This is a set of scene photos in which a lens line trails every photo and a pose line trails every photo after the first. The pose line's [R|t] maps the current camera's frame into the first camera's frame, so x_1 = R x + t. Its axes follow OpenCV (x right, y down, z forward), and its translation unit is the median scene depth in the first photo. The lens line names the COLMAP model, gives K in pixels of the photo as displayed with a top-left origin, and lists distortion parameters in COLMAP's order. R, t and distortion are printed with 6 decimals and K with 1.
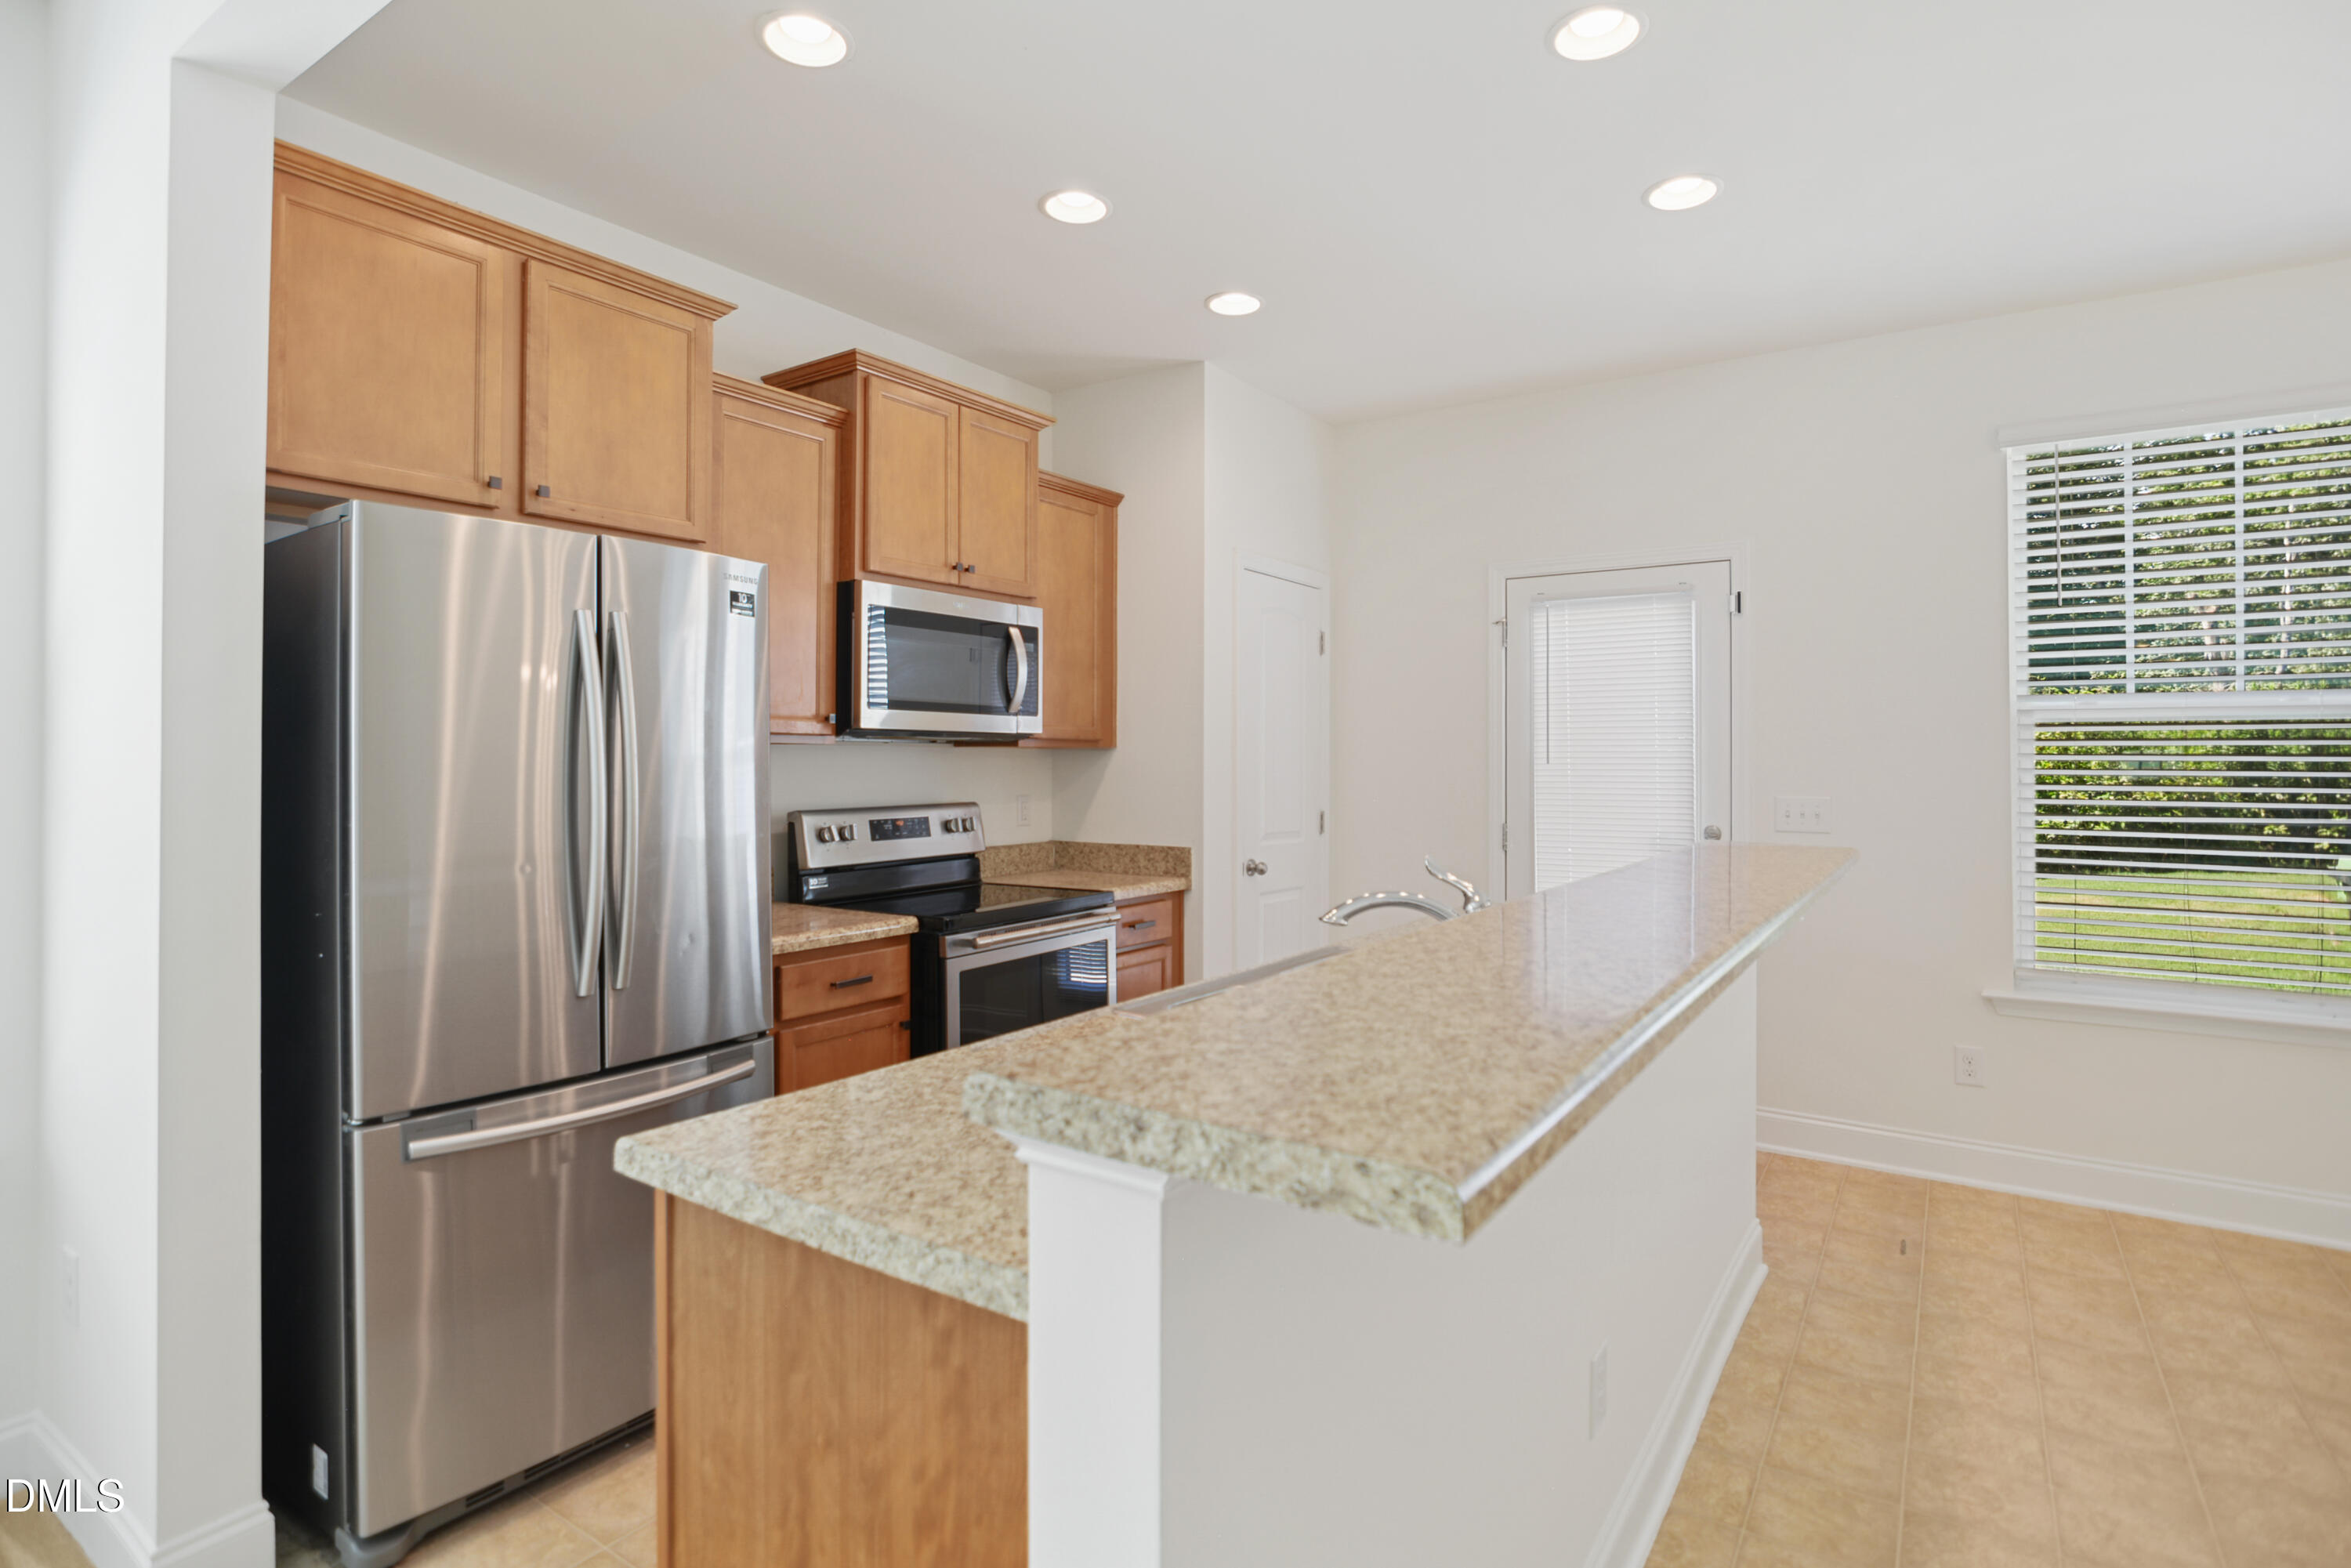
lens RADIAL K [[1198.1, 0, 1177.4], [0, 1198.1, 763.9], [0, 0, 1]] dist [-0.028701, 0.004570]
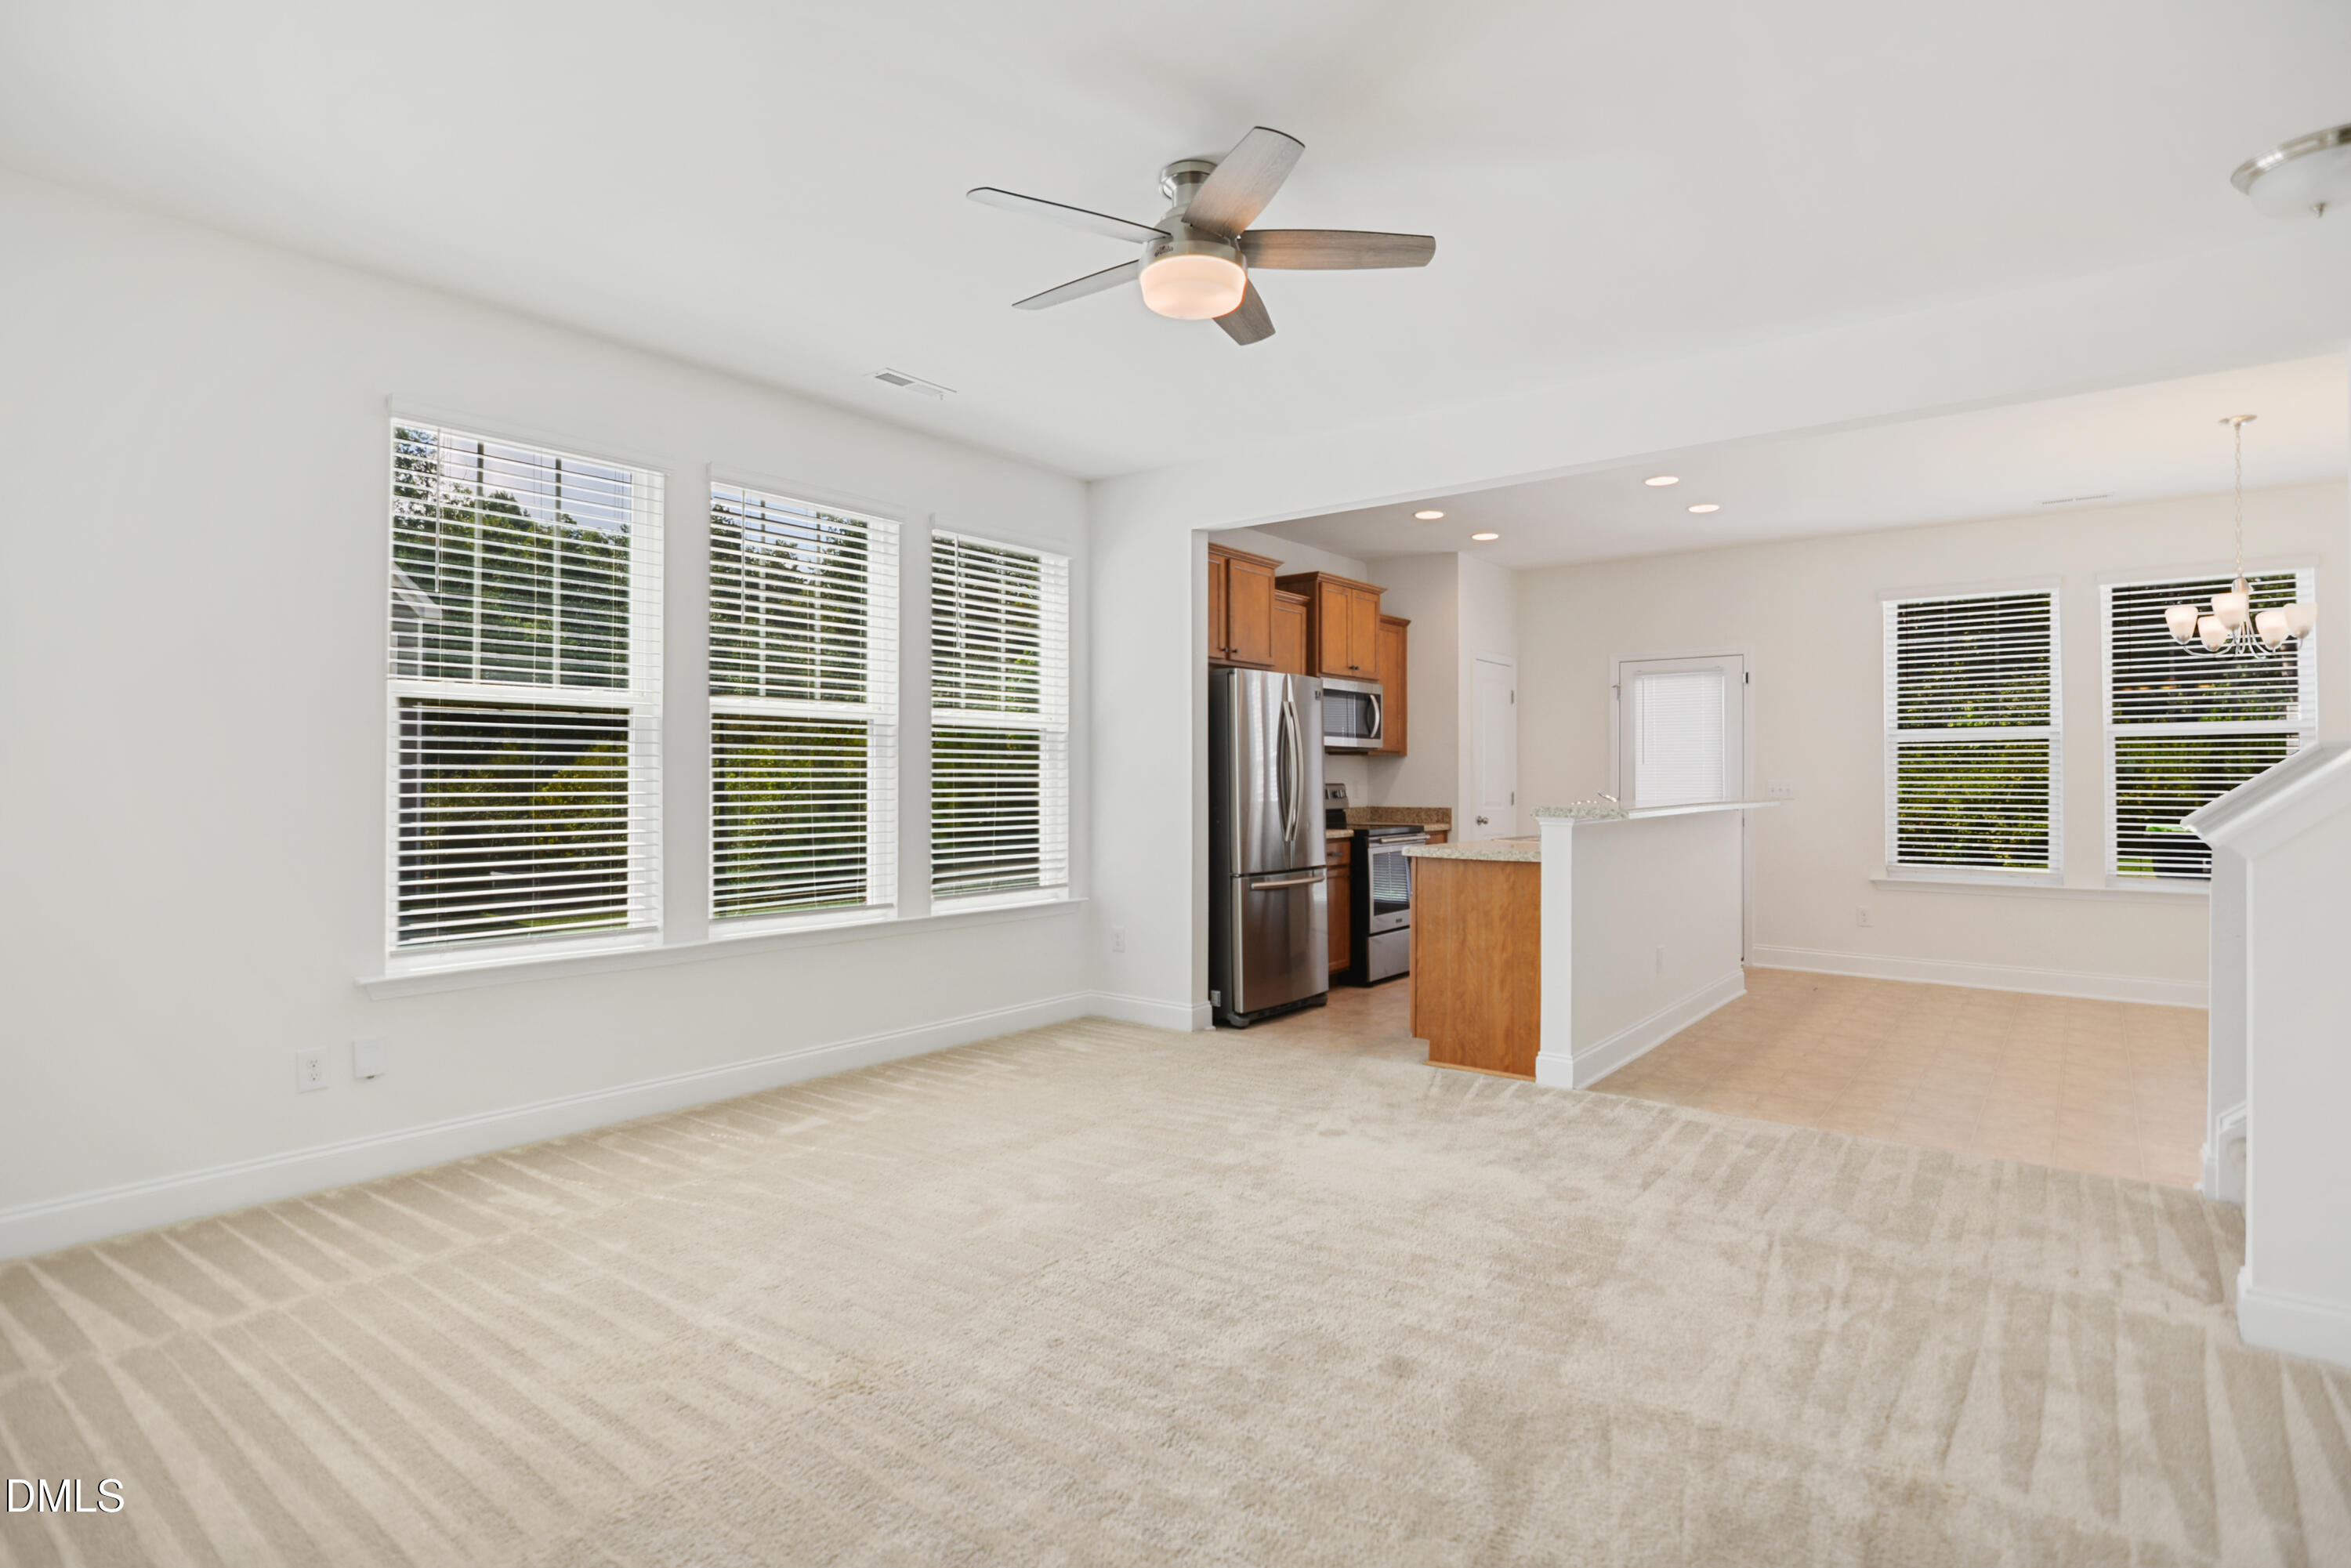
lens RADIAL K [[1198.1, 0, 1177.8], [0, 1198.1, 782.9], [0, 0, 1]] dist [-0.028701, 0.004570]
pose [[0.997317, -0.001168, -0.073194, -0.311077], [0.001013, 0.999997, -0.002152, 0.036893], [0.073196, 0.002072, 0.997315, -1.016708]]
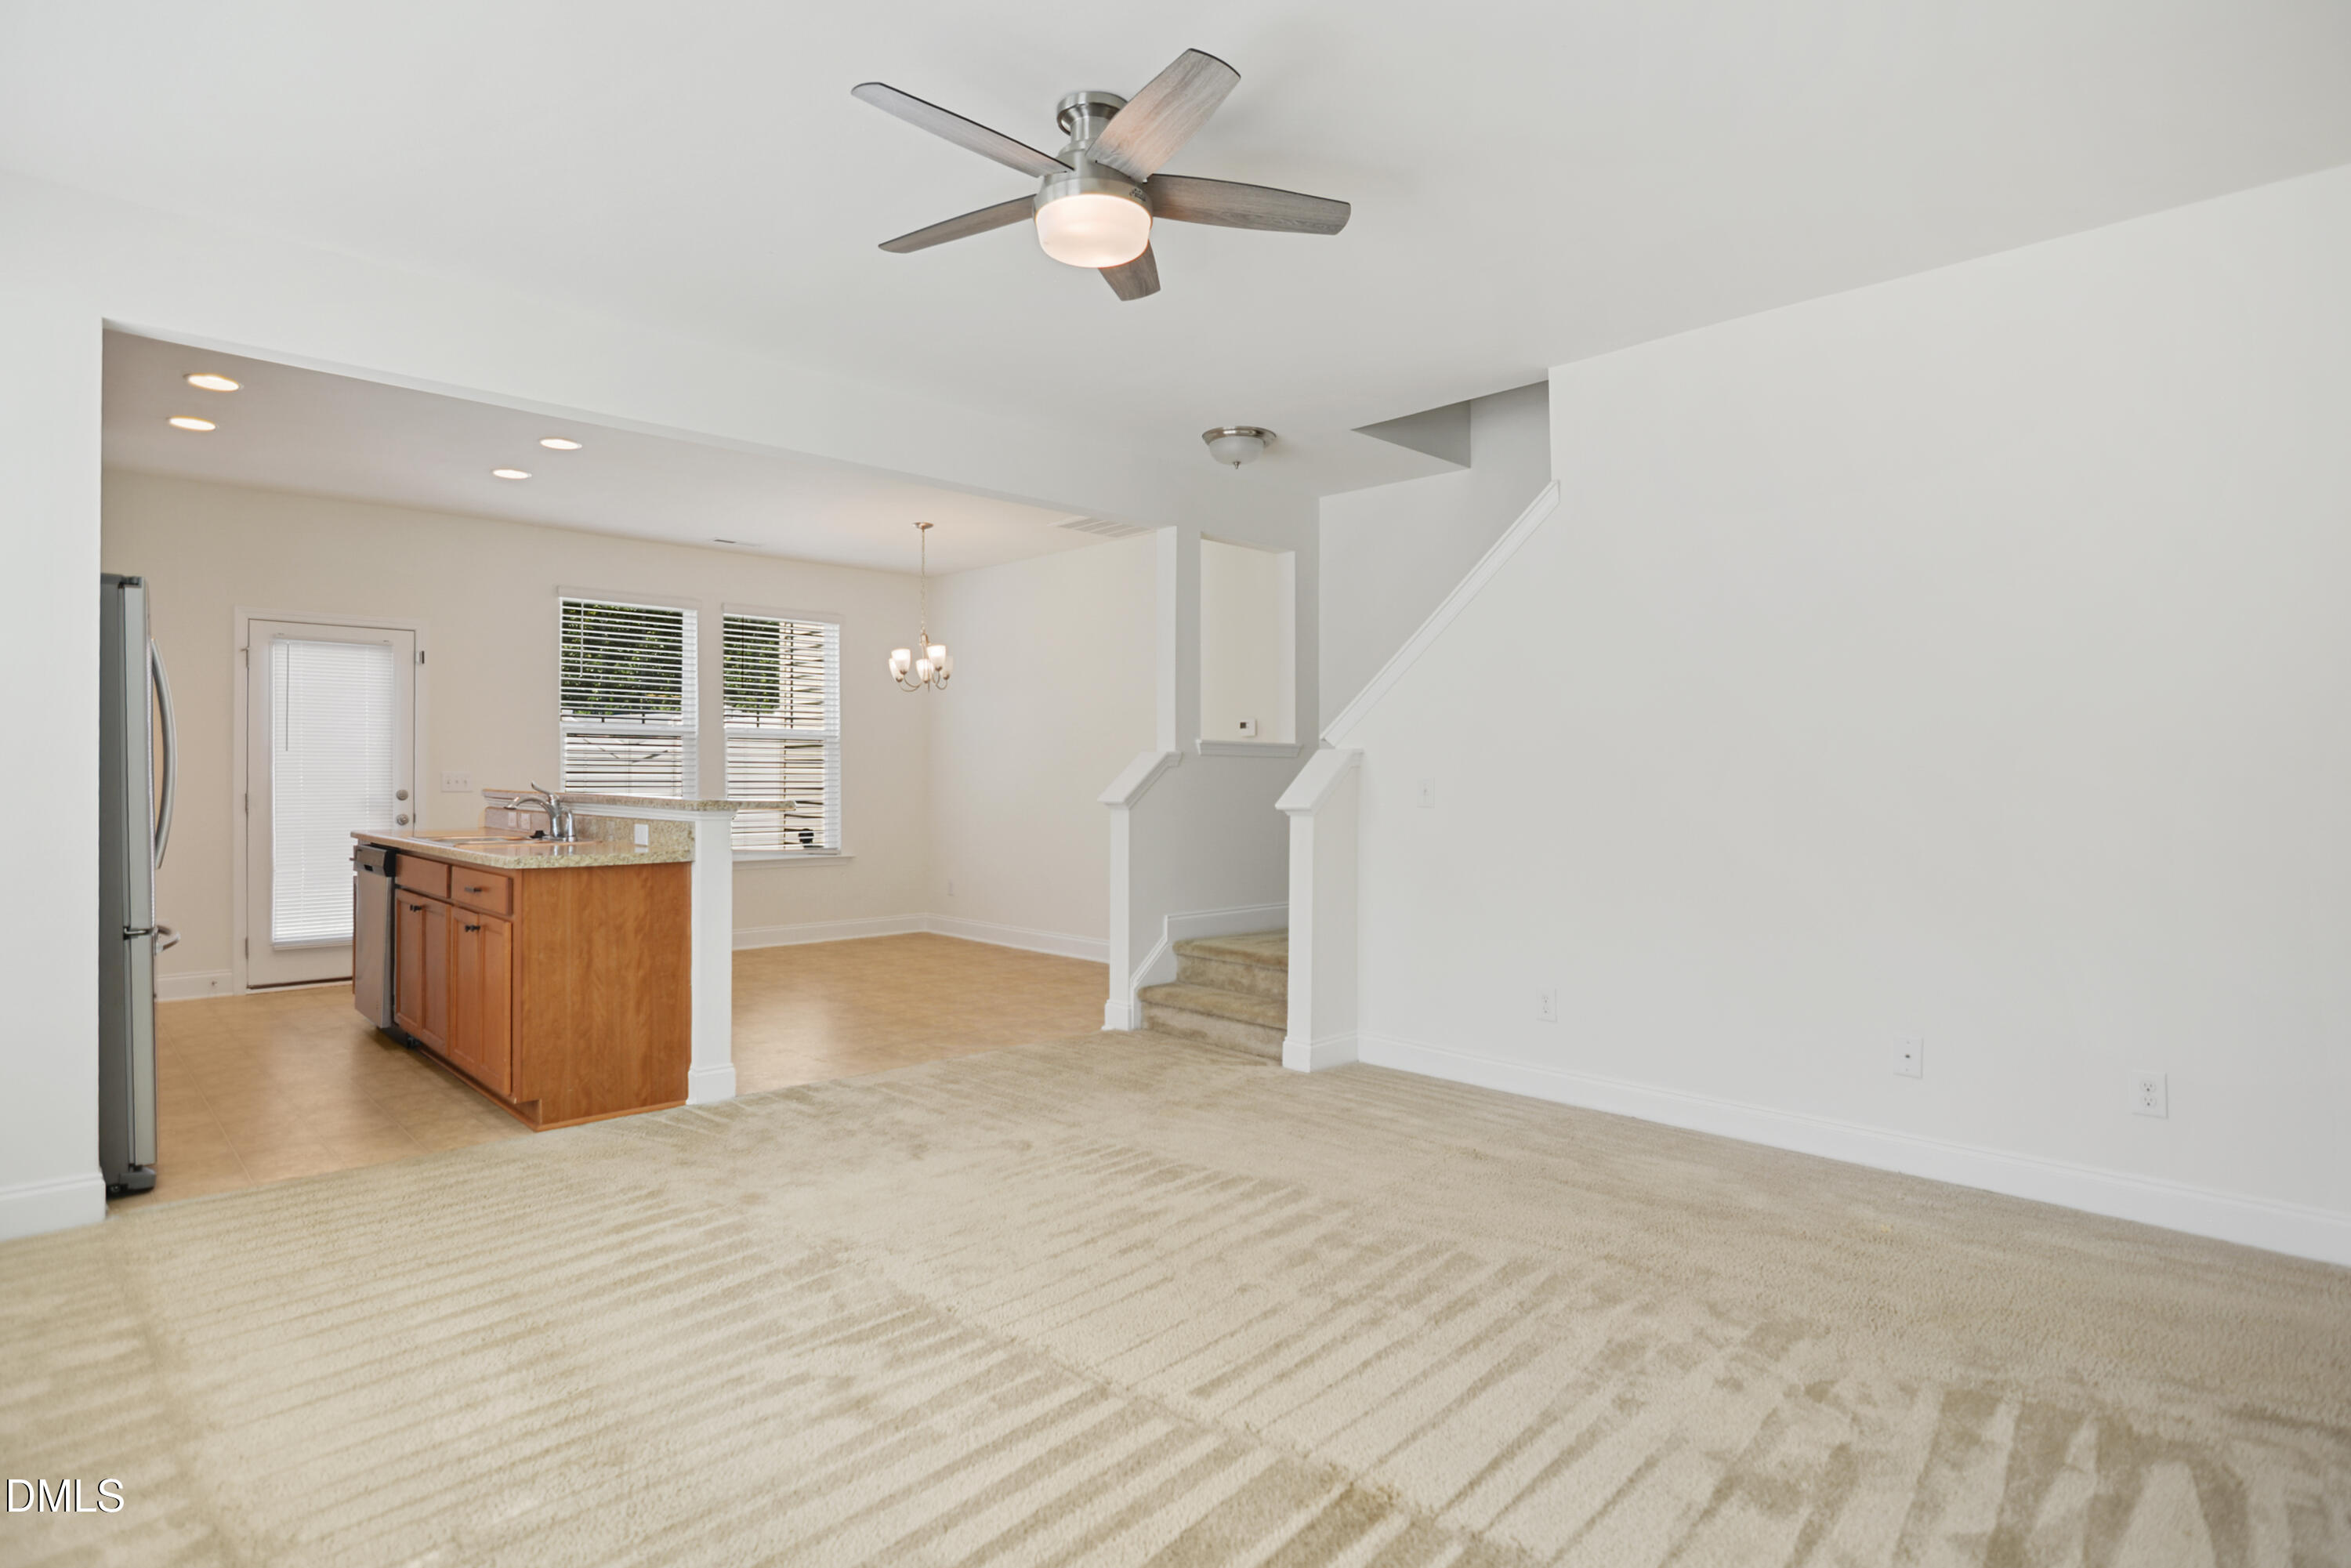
lens RADIAL K [[1198.1, 0, 1190.6], [0, 1198.1, 762.7], [0, 0, 1]] dist [-0.028701, 0.004570]
pose [[0.196492, 0.008331, 0.980470, -1.041000], [0.000589, 0.999963, -0.008615, 0.033116], [-0.980505, 0.002270, 0.196480, -0.439645]]
